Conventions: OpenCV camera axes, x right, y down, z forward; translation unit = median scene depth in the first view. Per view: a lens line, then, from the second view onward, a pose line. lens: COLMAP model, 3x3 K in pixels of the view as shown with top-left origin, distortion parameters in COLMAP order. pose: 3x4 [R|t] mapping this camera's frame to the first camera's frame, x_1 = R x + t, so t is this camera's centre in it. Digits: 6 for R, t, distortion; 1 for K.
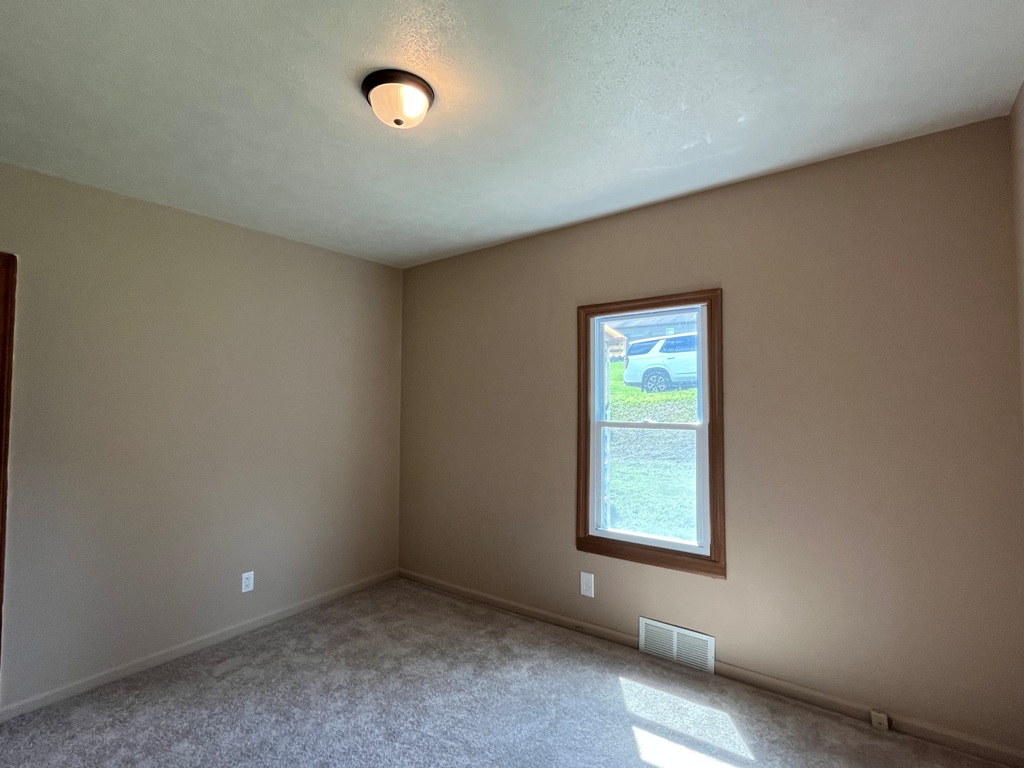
lens RADIAL K [[491.3, 0, 512.0], [0, 491.3, 384.0], [0, 0, 1]] dist [-0.003690, 0.000087]
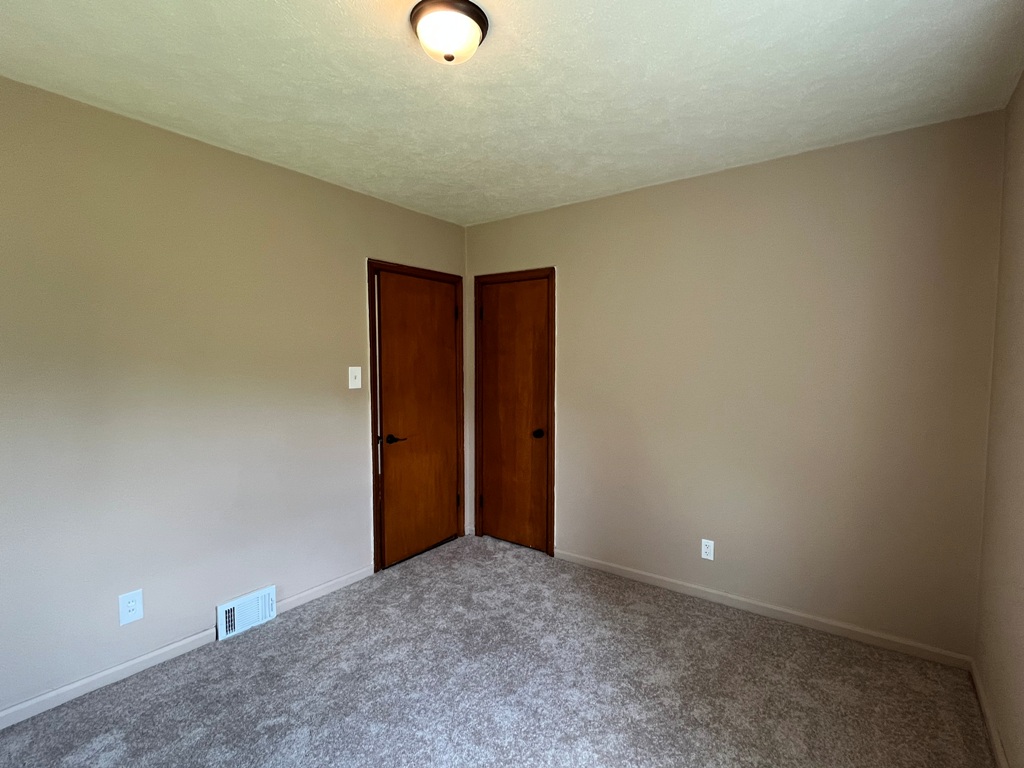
lens RADIAL K [[491.3, 0, 512.0], [0, 491.3, 384.0], [0, 0, 1]] dist [-0.003690, 0.000087]
pose [[-0.005744, 0.043444, -0.999039, 0.470683], [0.033969, 0.998488, 0.043225, 0.030330], [0.999406, -0.033688, -0.007211, 0.734542]]
